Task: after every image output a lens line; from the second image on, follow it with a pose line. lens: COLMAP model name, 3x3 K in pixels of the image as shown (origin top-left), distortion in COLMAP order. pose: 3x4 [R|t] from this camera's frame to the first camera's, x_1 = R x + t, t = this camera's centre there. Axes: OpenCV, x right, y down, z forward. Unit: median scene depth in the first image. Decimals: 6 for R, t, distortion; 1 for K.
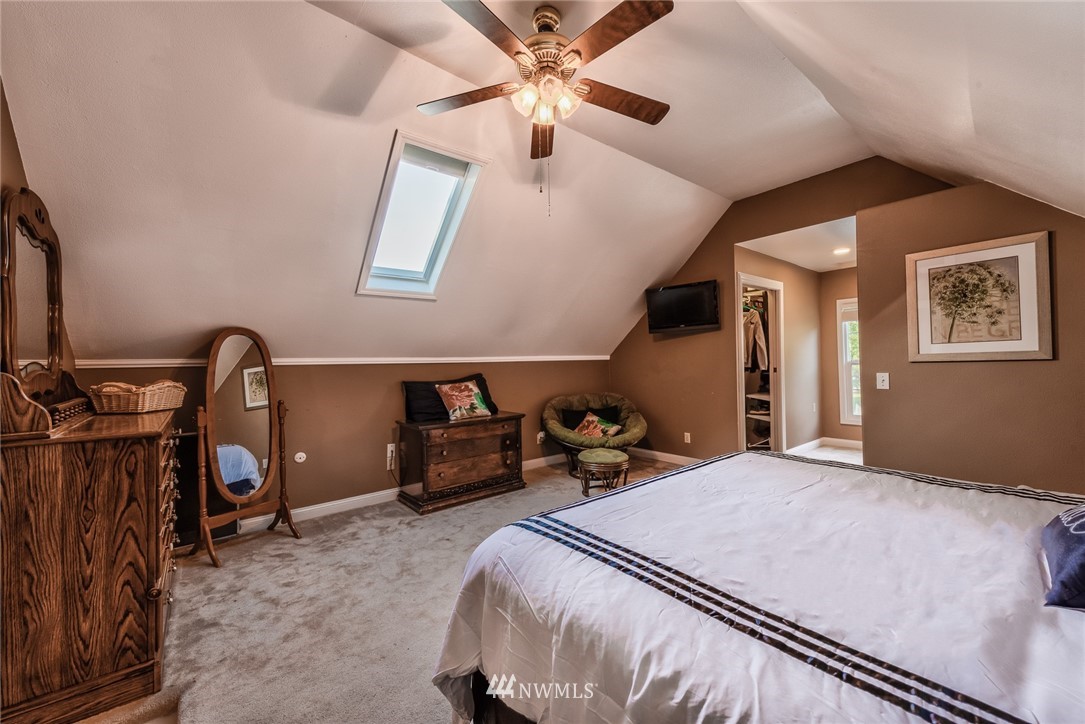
lens RADIAL K [[429.4, 0, 544.9], [0, 429.4, 361.3], [0, 0, 1]] dist [0.012418, -0.000826]
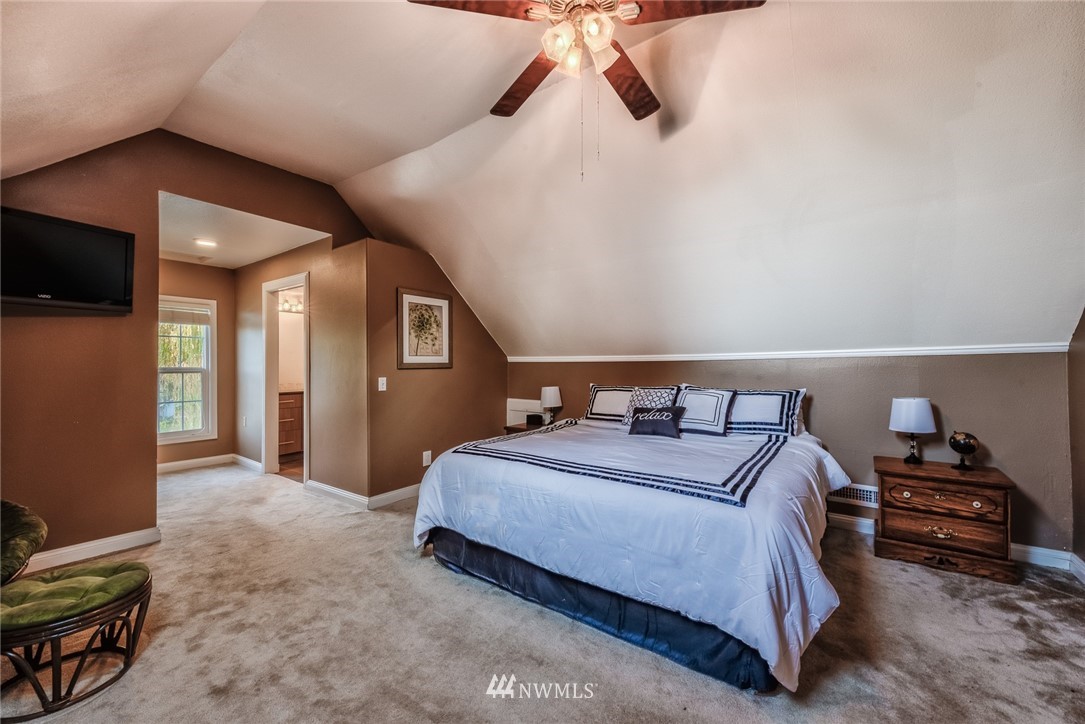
lens RADIAL K [[429.4, 0, 541.9], [0, 429.4, 363.4], [0, 0, 1]] dist [0.012418, -0.000826]
pose [[-0.264976, 0.018458, 0.964078, -0.588339], [-0.000714, 0.999813, -0.019339, 0.011184], [-0.964255, -0.005813, -0.264913, 1.007266]]
